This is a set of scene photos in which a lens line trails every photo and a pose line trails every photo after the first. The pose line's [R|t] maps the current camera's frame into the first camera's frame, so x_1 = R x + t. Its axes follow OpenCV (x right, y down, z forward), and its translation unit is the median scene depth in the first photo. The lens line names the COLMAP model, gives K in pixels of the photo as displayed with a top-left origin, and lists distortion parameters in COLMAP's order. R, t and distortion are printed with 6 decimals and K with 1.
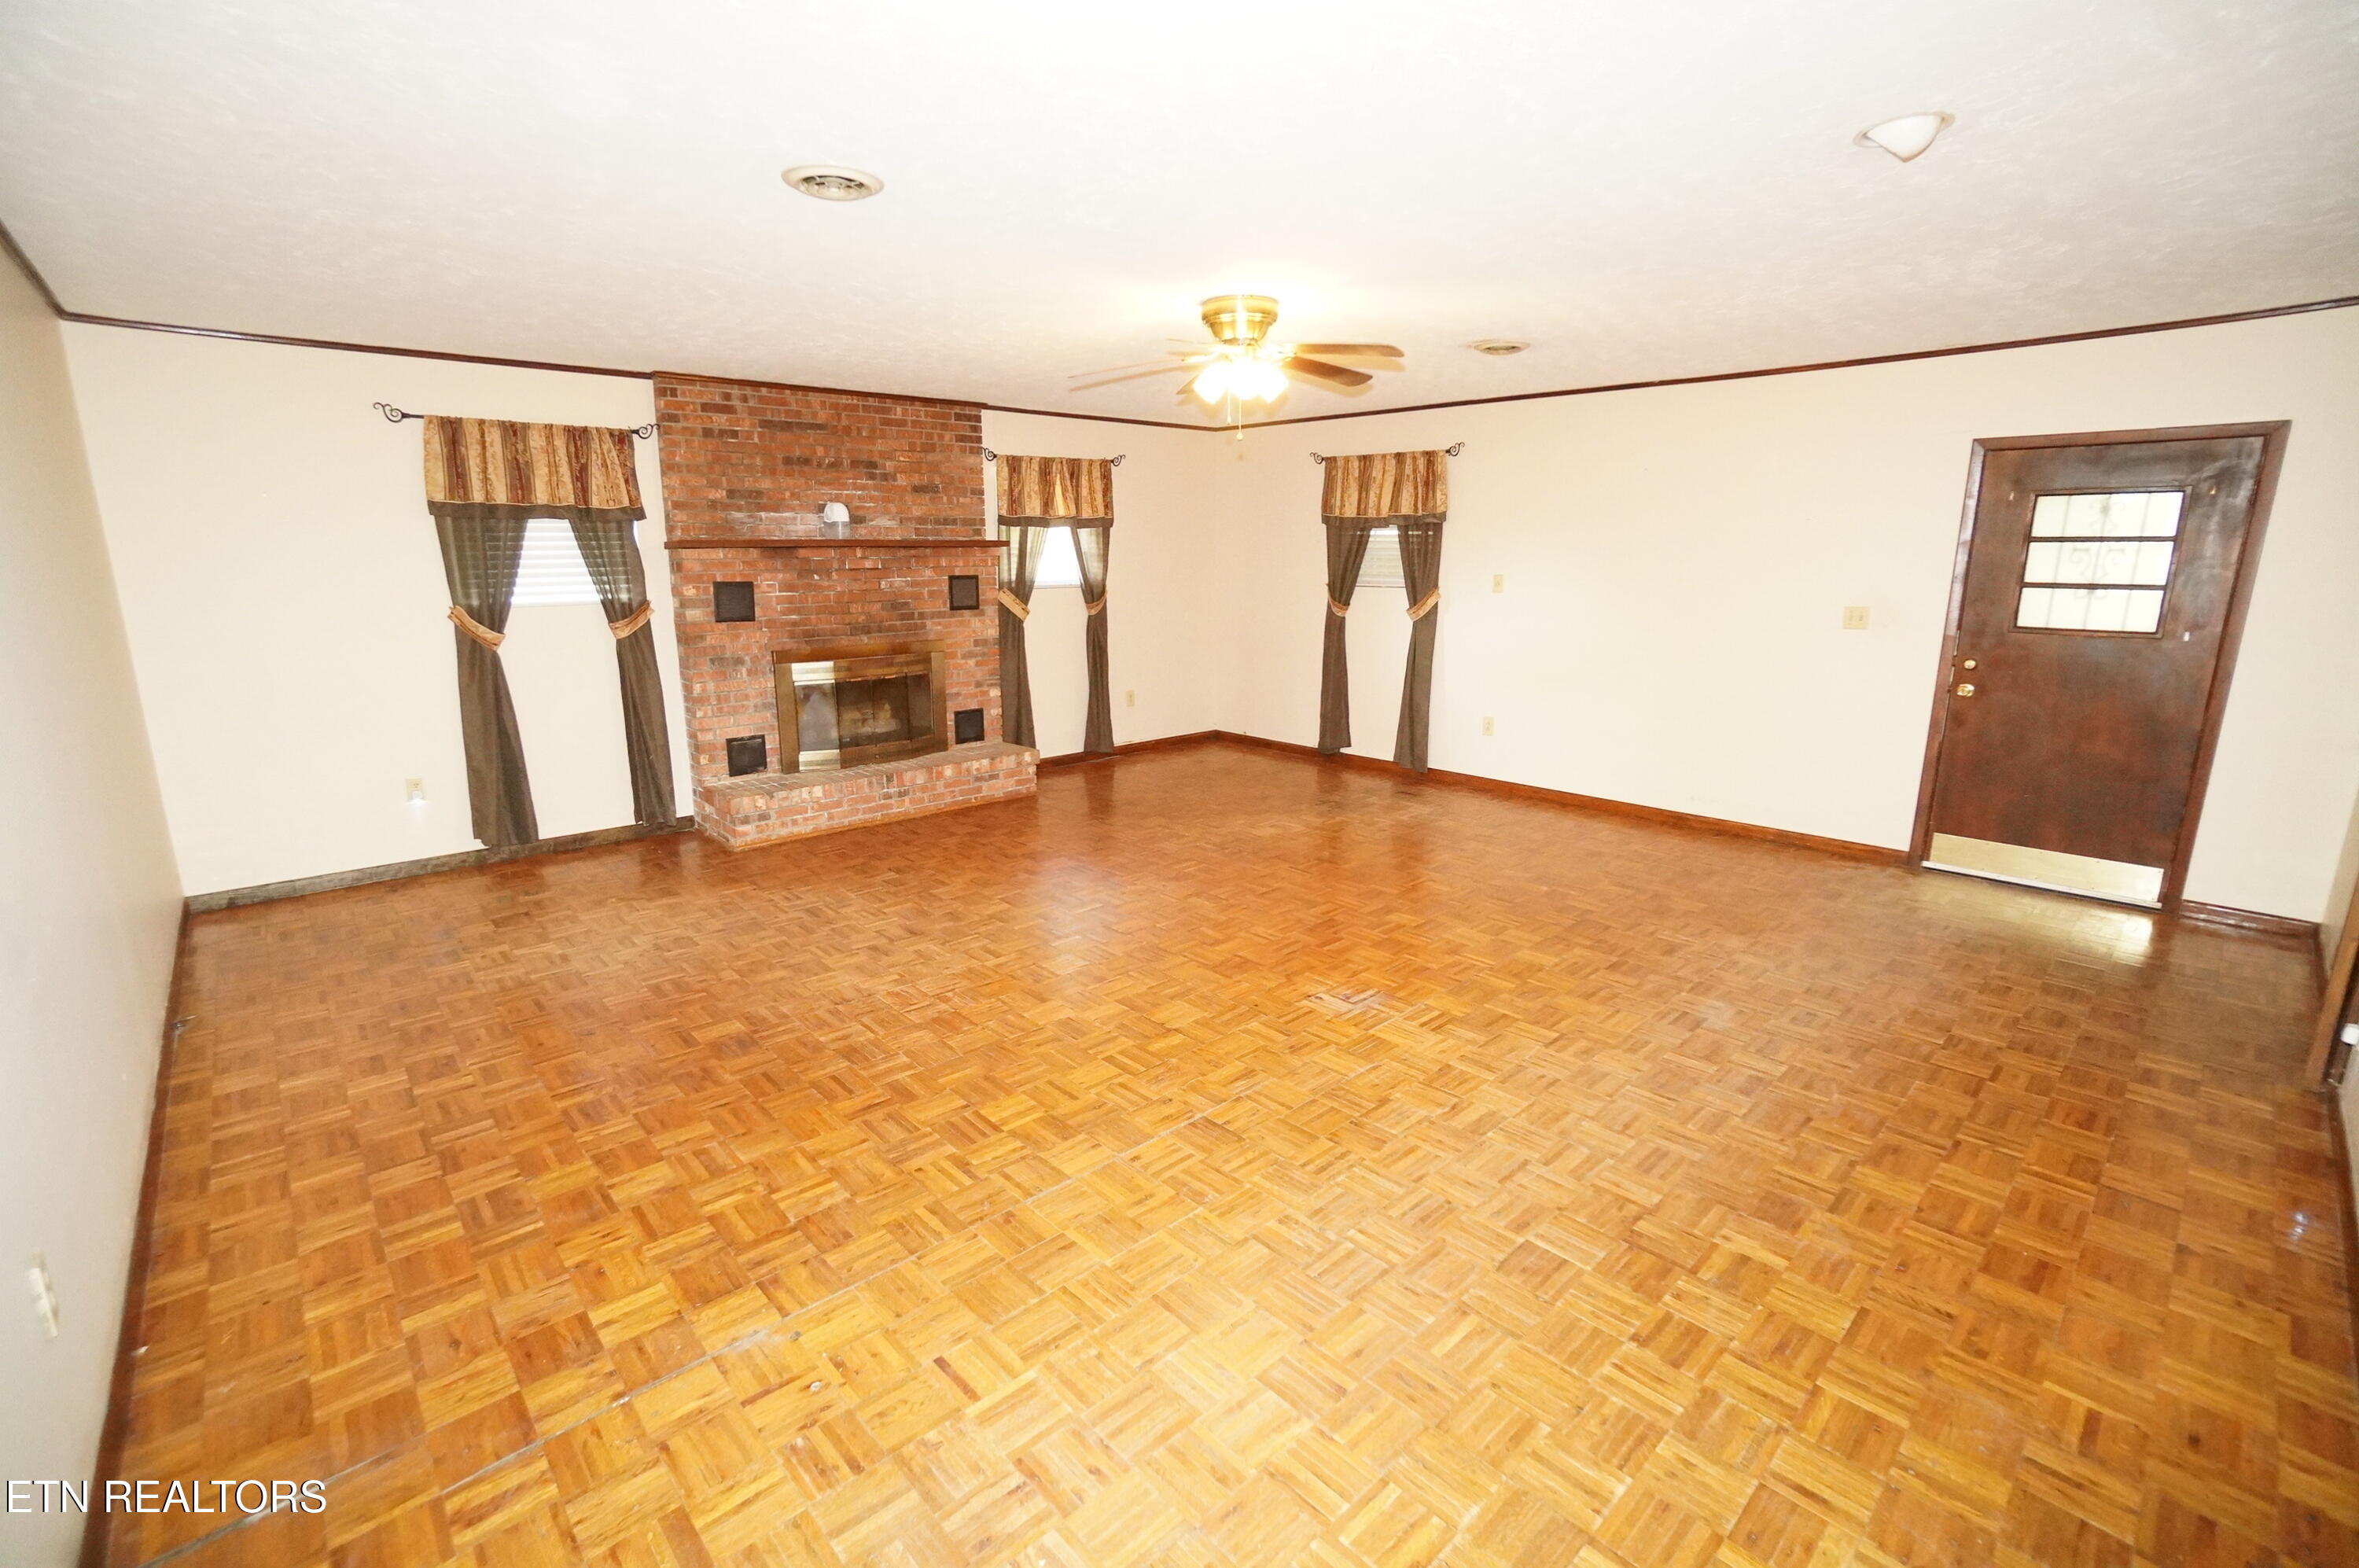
lens RADIAL K [[1032.3, 0, 1167.8], [0, 1032.3, 777.9], [0, 0, 1]] dist [-0.069471, 0.022158]
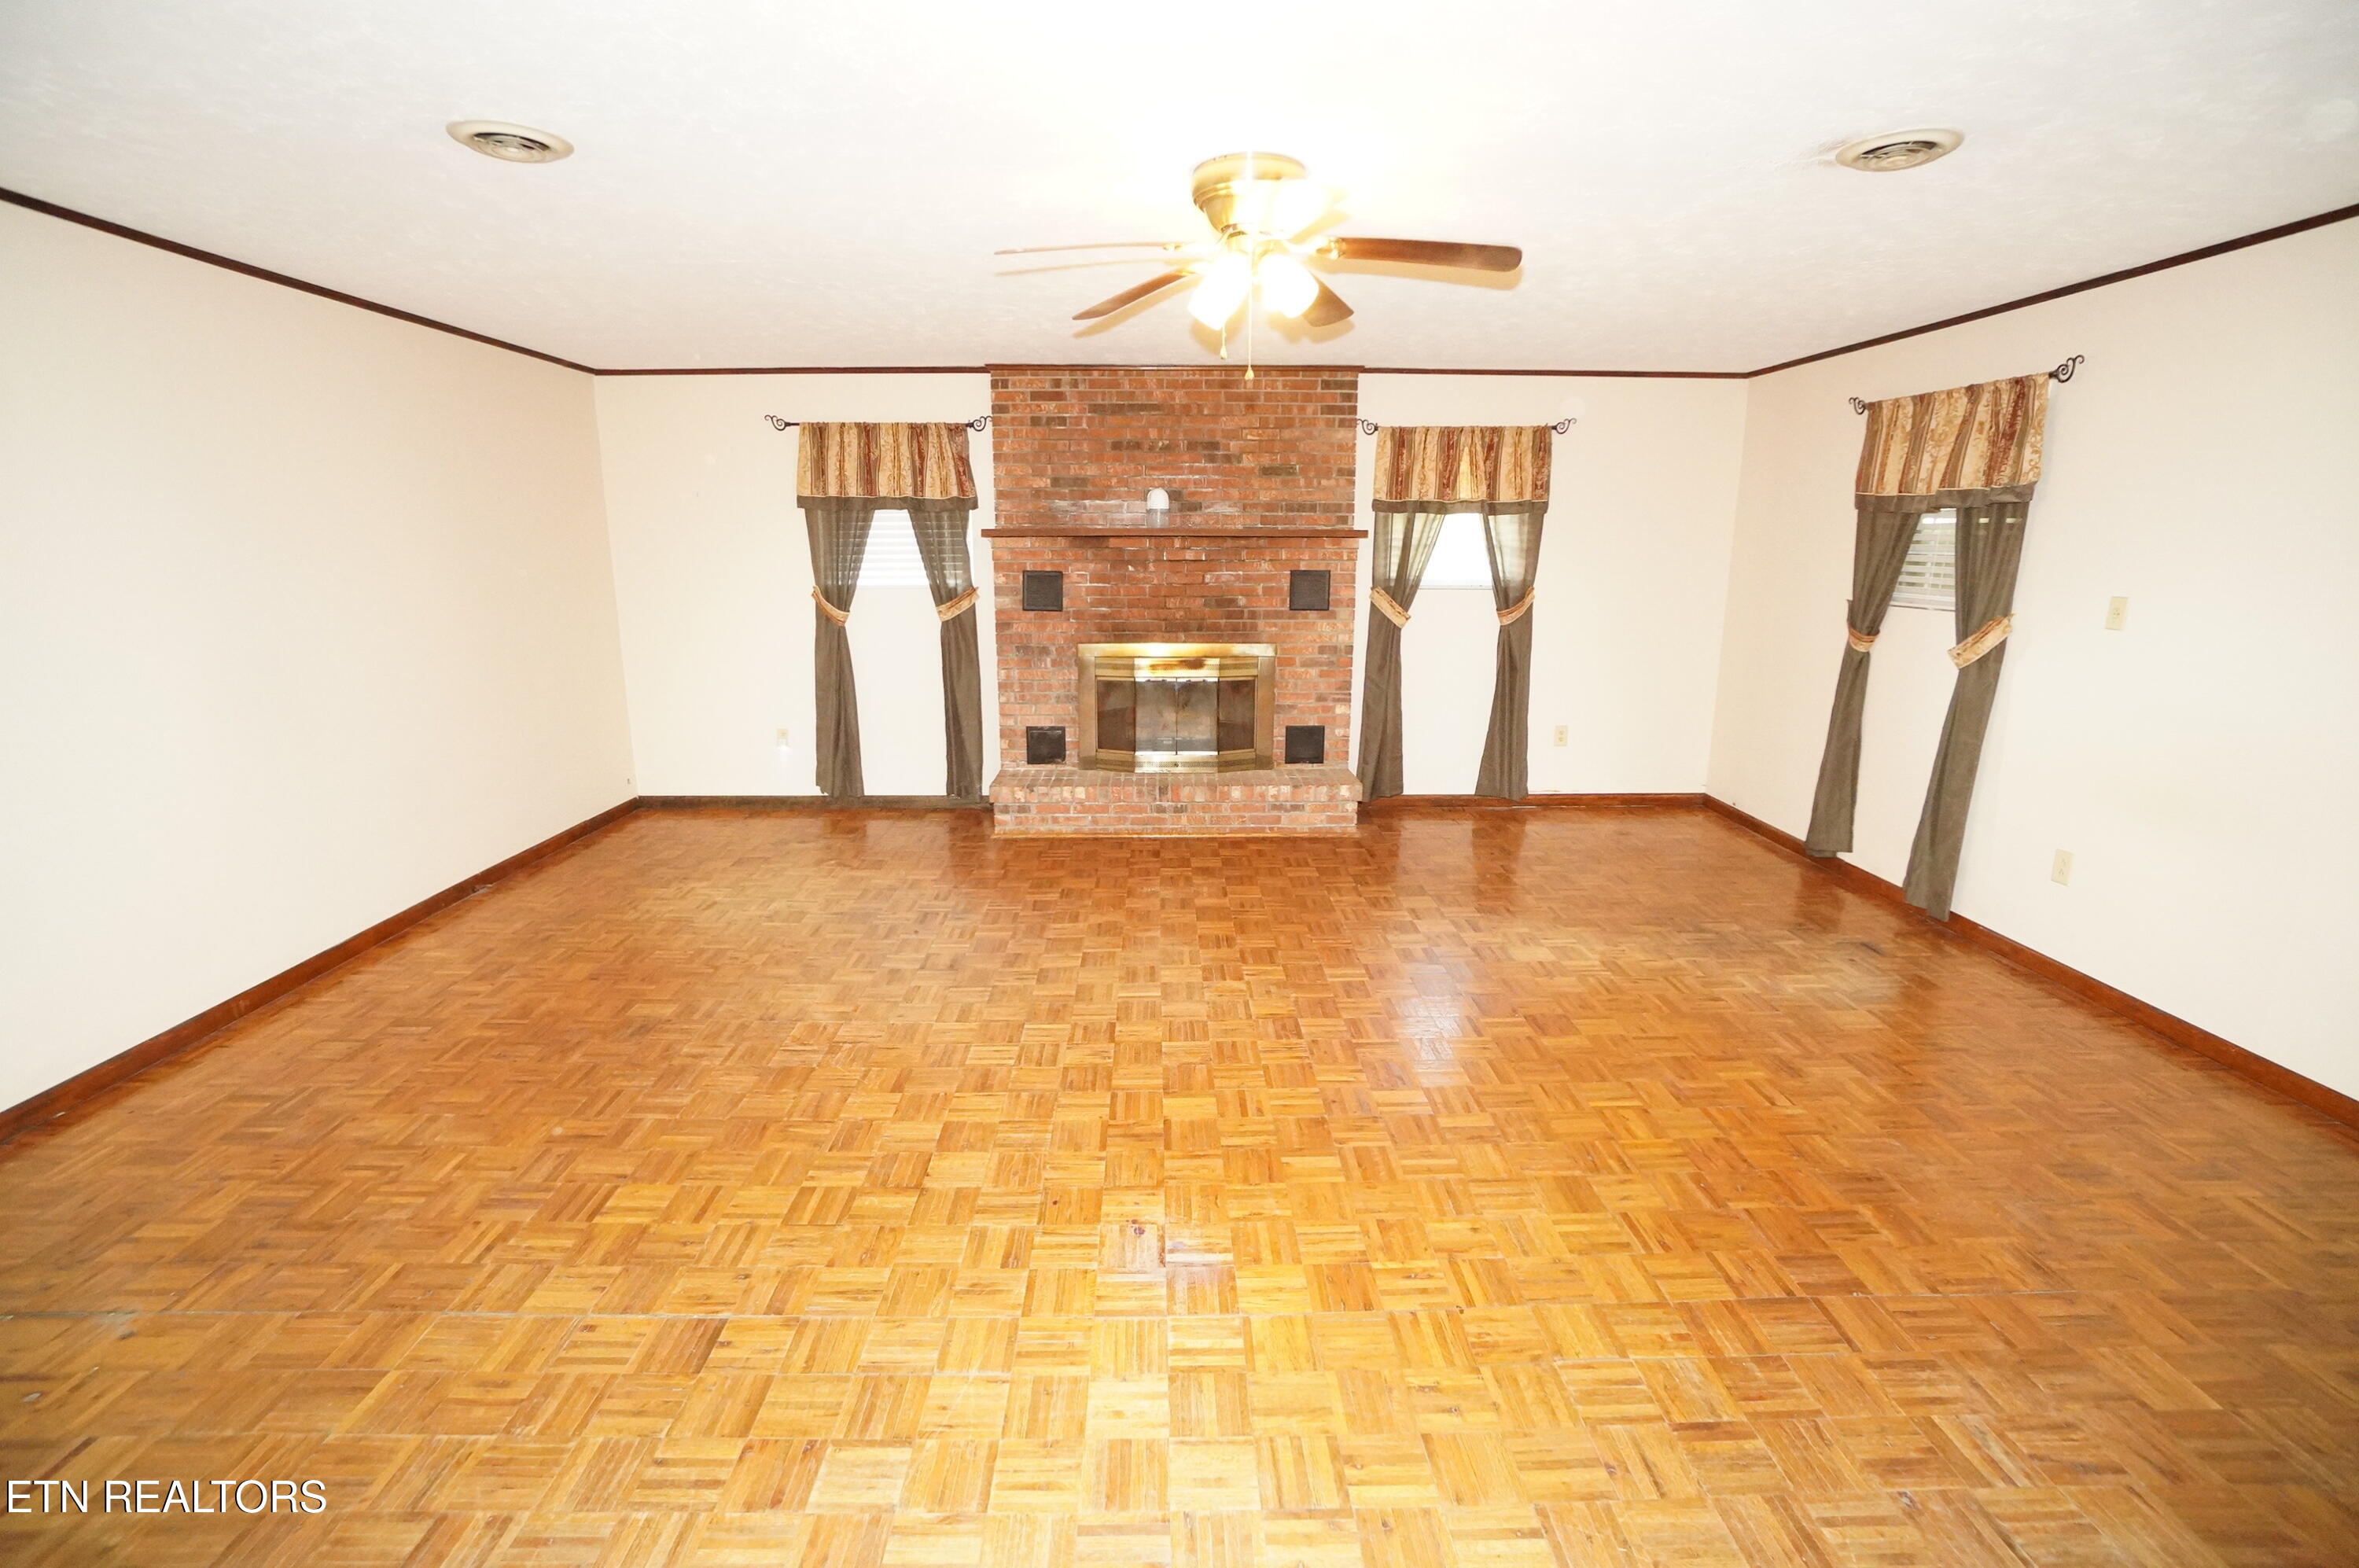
lens RADIAL K [[1027.8, 0, 1179.5], [0, 1027.8, 784.0], [0, 0, 1]] dist [-0.067627, 0.022050]
pose [[0.749188, 0.153441, -0.644339, 0.322481], [-0.143526, 0.987292, 0.068231, -0.068747], [0.646620, 0.041362, 0.761690, 0.307050]]
